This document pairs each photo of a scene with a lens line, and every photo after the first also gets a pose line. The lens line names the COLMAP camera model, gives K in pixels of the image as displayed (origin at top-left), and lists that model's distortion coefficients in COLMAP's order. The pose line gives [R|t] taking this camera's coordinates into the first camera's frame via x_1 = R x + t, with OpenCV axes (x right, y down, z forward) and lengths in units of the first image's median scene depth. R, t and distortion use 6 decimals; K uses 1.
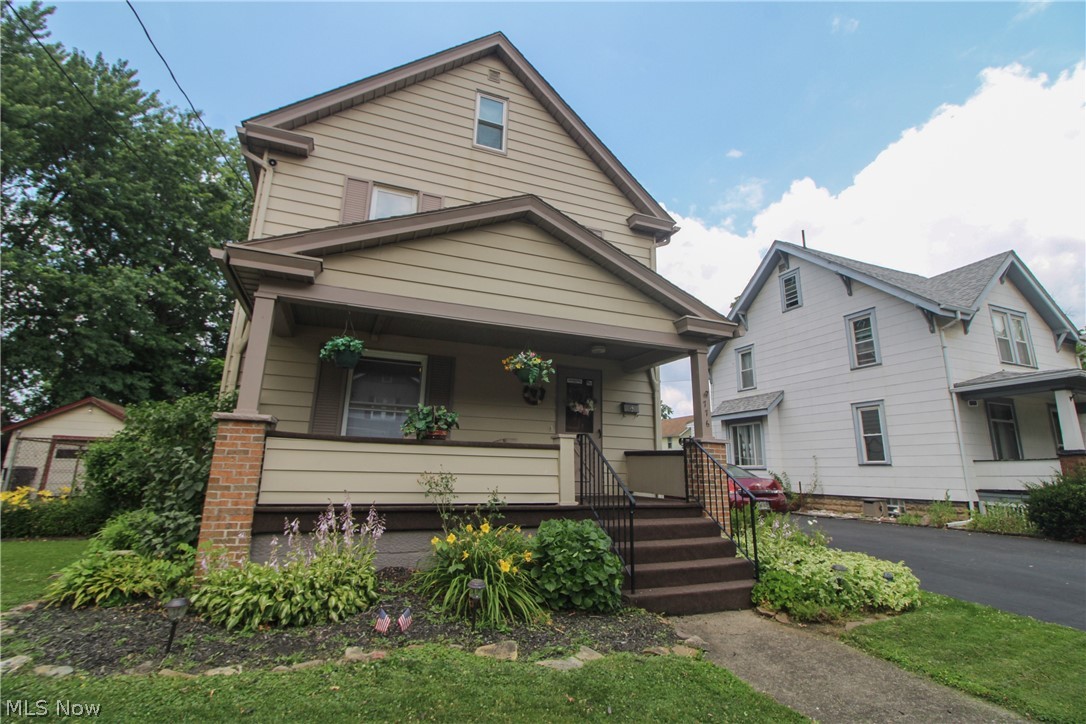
lens RADIAL K [[514.1, 0, 539.4], [0, 514.1, 352.1], [0, 0, 1]] dist [-0.003586, -0.009828]
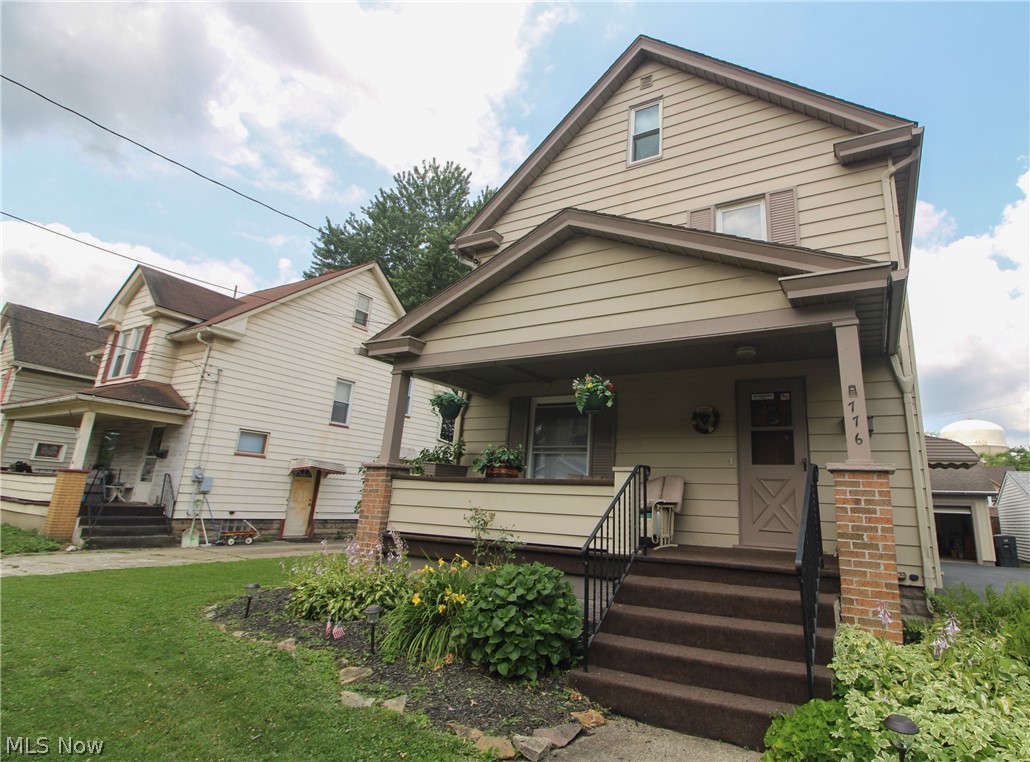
lens RADIAL K [[527.7, 0, 551.3], [0, 527.7, 370.1], [0, 0, 1]] dist [-0.003462, 0.000260]
pose [[0.629961, -0.185366, -0.754181, 0.476122], [0.145283, 0.982083, -0.120026, 0.067411], [0.762916, -0.033958, 0.645605, 0.269249]]
